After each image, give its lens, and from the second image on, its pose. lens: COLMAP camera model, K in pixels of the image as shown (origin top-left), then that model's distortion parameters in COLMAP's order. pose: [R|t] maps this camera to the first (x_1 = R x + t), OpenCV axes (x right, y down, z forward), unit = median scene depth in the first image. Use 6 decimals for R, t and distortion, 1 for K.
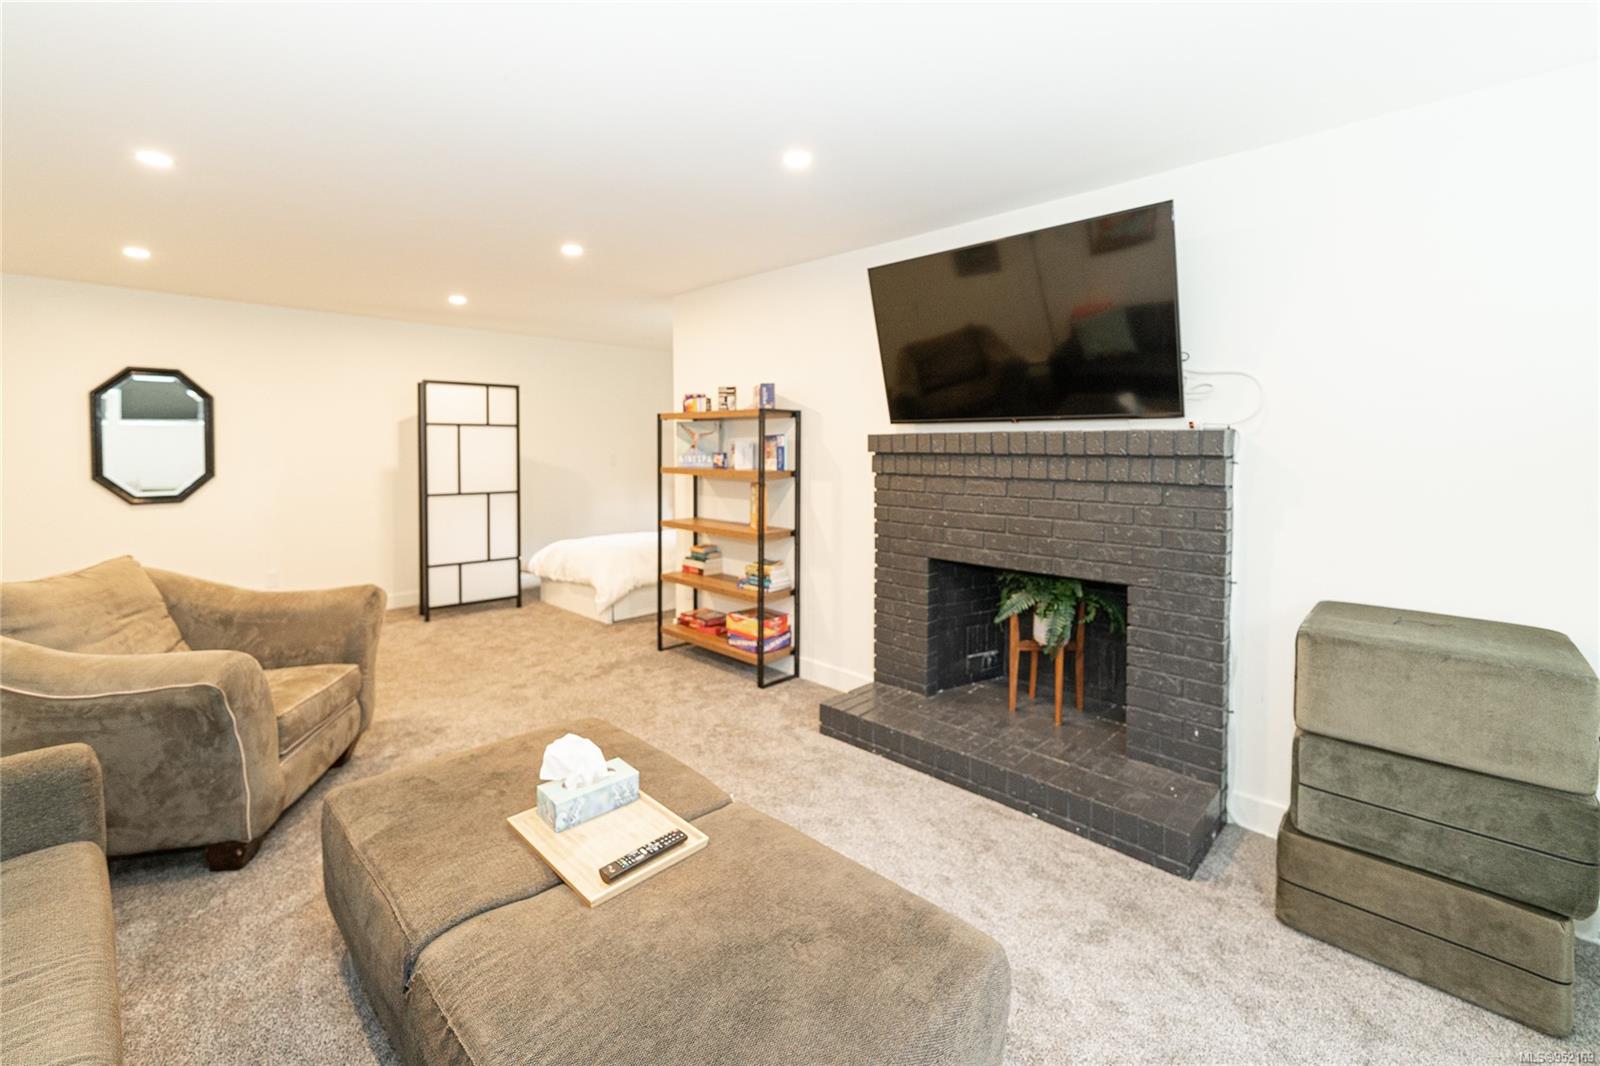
lens RADIAL K [[645.5, 0, 800.0], [0, 645.5, 533.0], [0, 0, 1]] dist [0.000268, -0.000118]
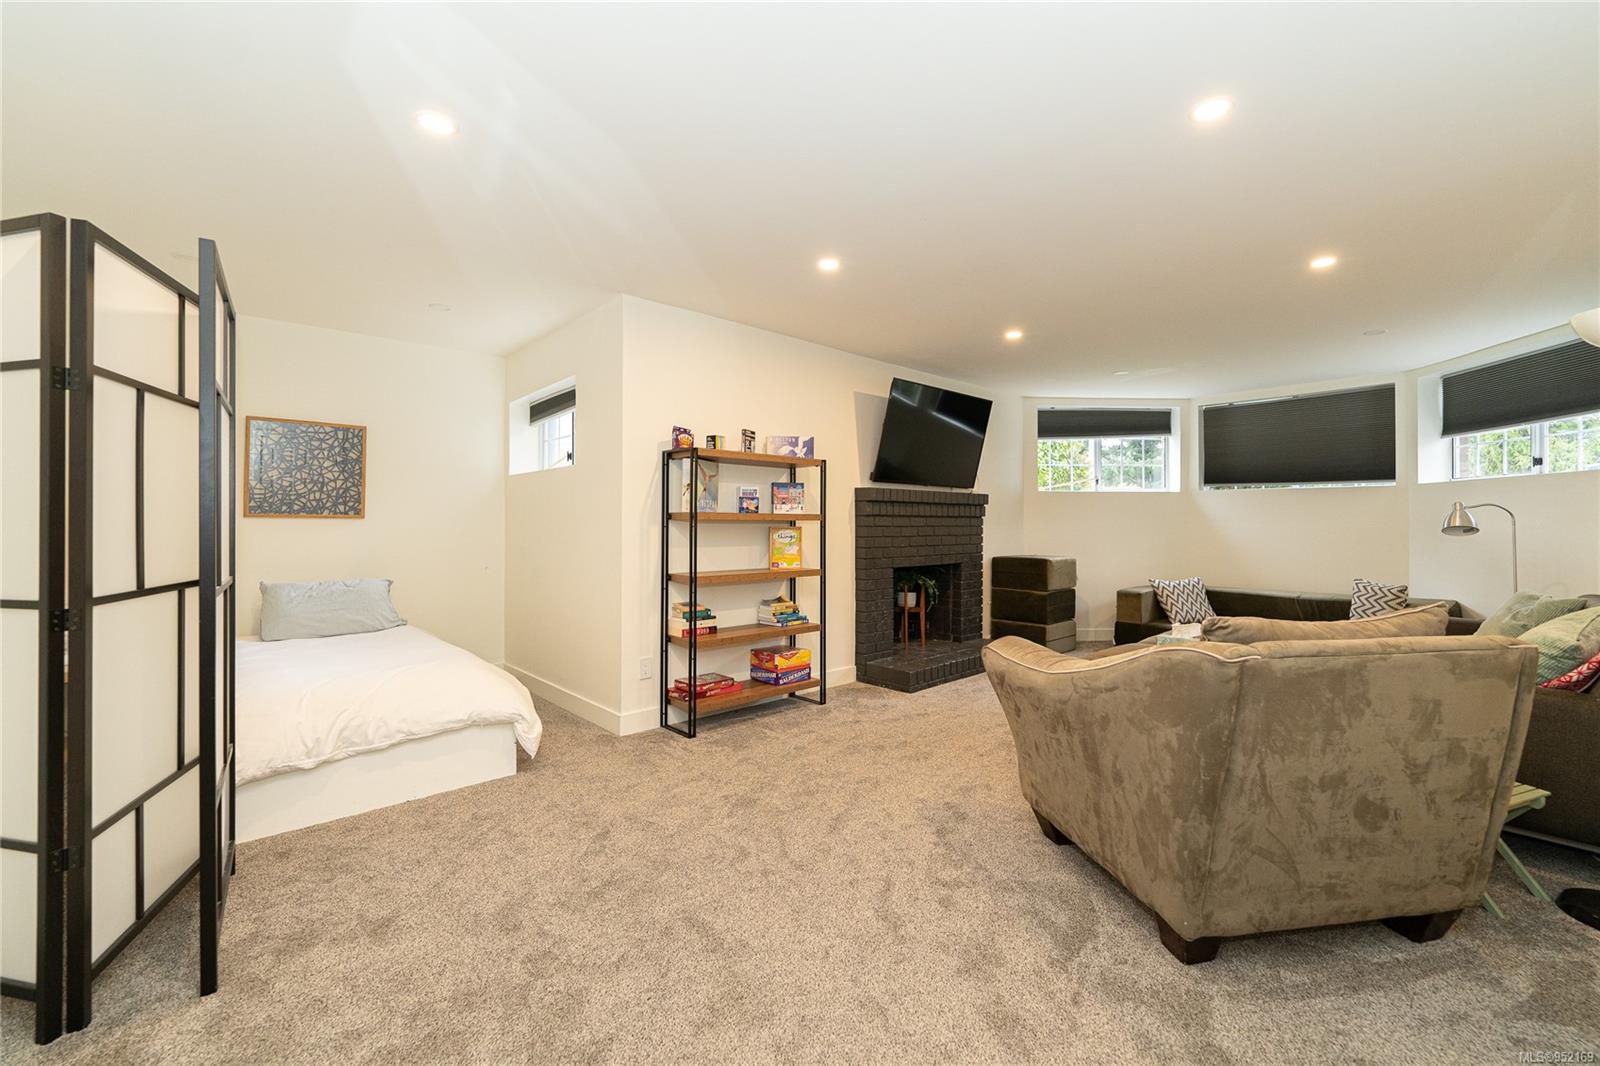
lens RADIAL K [[645.5, 0, 800.0], [0, 645.5, 533.0], [0, 0, 1]] dist [0.000268, -0.000118]
pose [[0.094392, -0.058173, 0.993834, -1.375085], [0.089253, 0.994766, 0.049750, -0.144588], [-0.991526, 0.084006, 0.099090, 1.072167]]
